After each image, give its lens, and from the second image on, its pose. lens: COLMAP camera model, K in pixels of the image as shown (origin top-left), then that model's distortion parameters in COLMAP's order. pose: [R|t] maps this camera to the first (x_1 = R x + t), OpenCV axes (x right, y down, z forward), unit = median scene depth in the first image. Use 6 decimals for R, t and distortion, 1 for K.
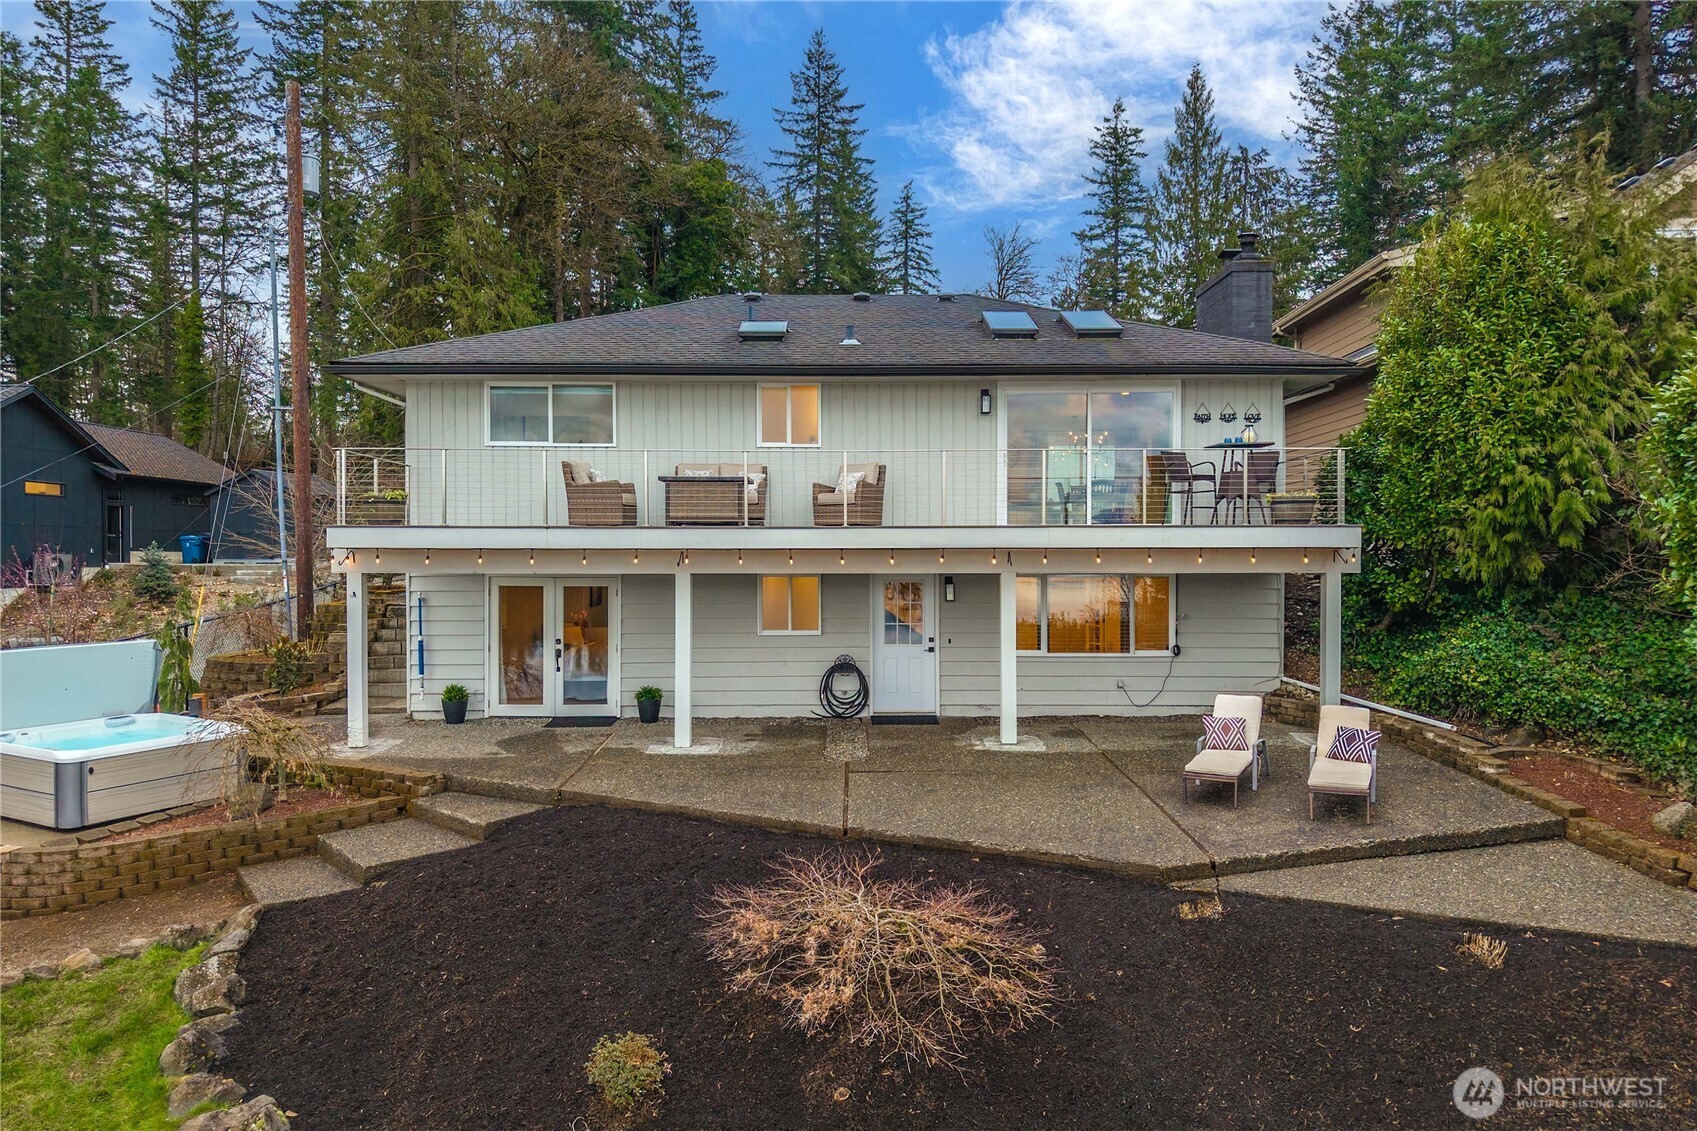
lens RADIAL K [[1169.6, 0, 848.5], [0, 1169.6, 565.5], [0, 0, 1]] dist [0.050108, -0.085979]
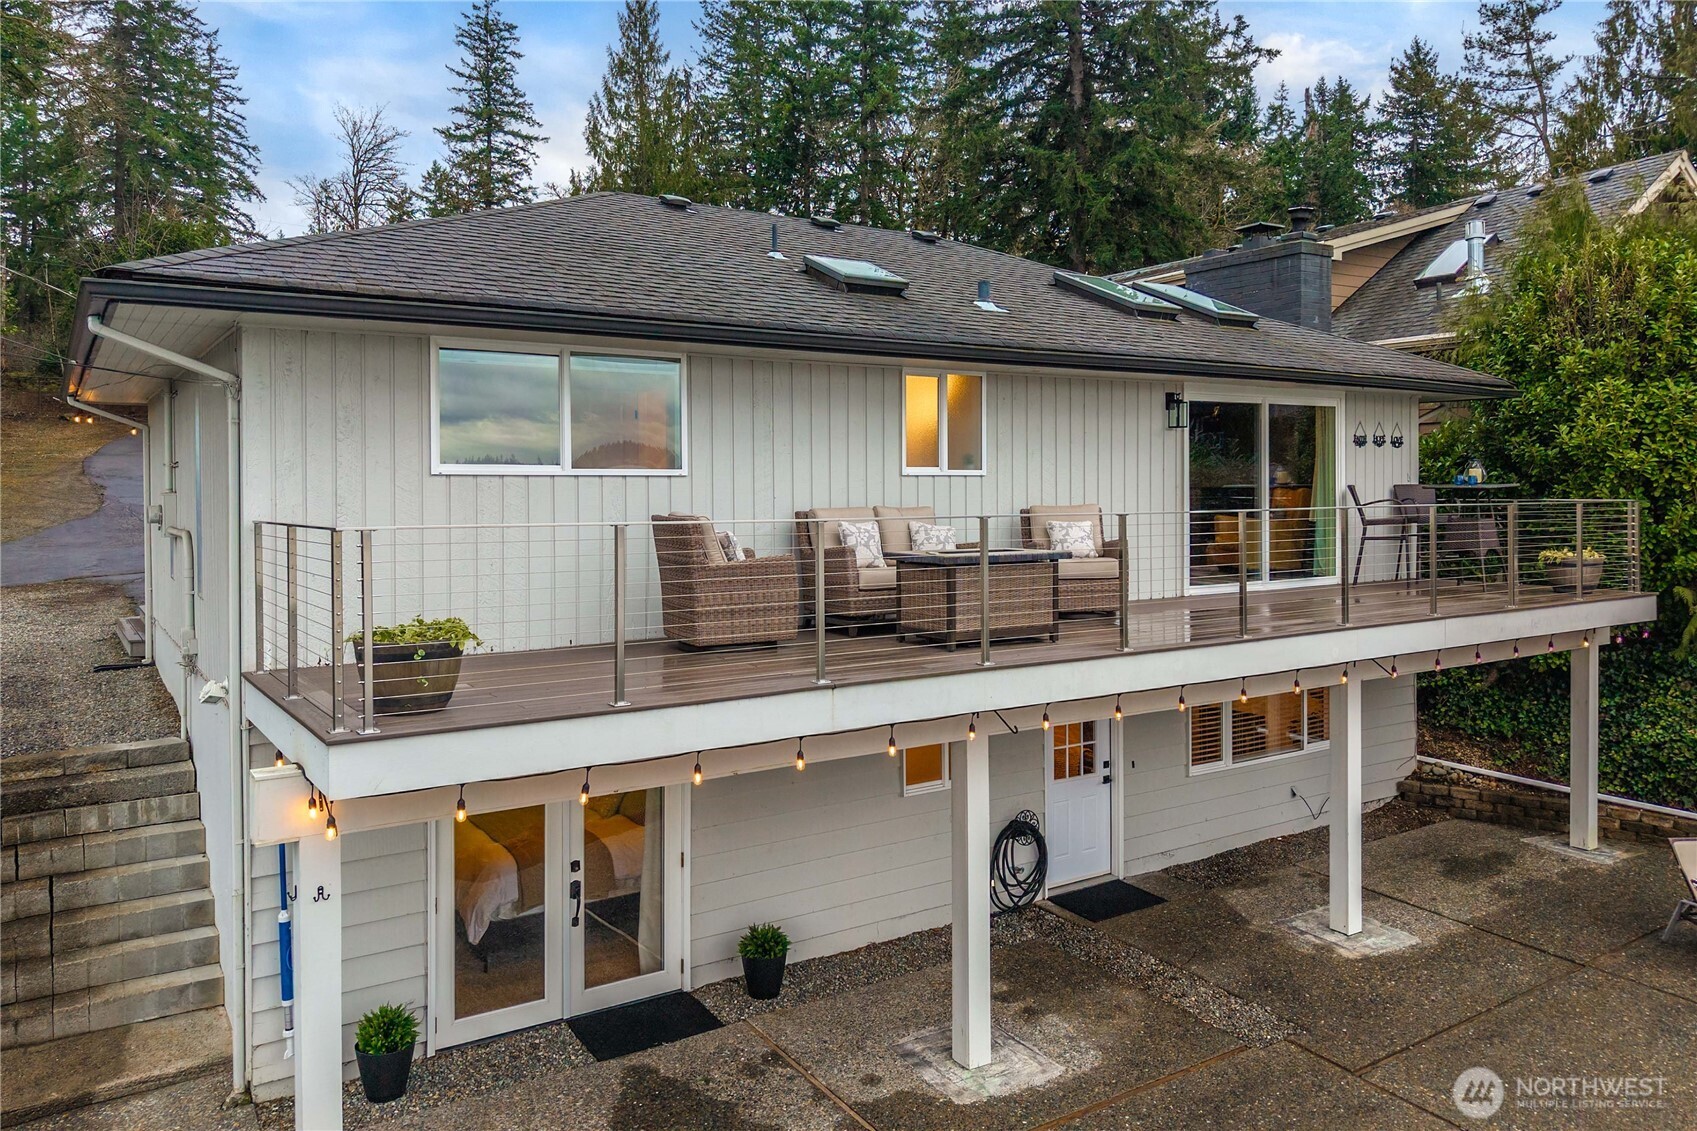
lens RADIAL K [[1204.4, 0, 824.3], [0, 1204.4, 512.7], [0, 0, 1]] dist [0.052945, -0.084992]
pose [[0.829924, -0.017708, 0.557596, -0.116931], [0.006582, 0.999737, 0.021954, -0.025295], [-0.557838, -0.014550, 0.829822, 0.136119]]
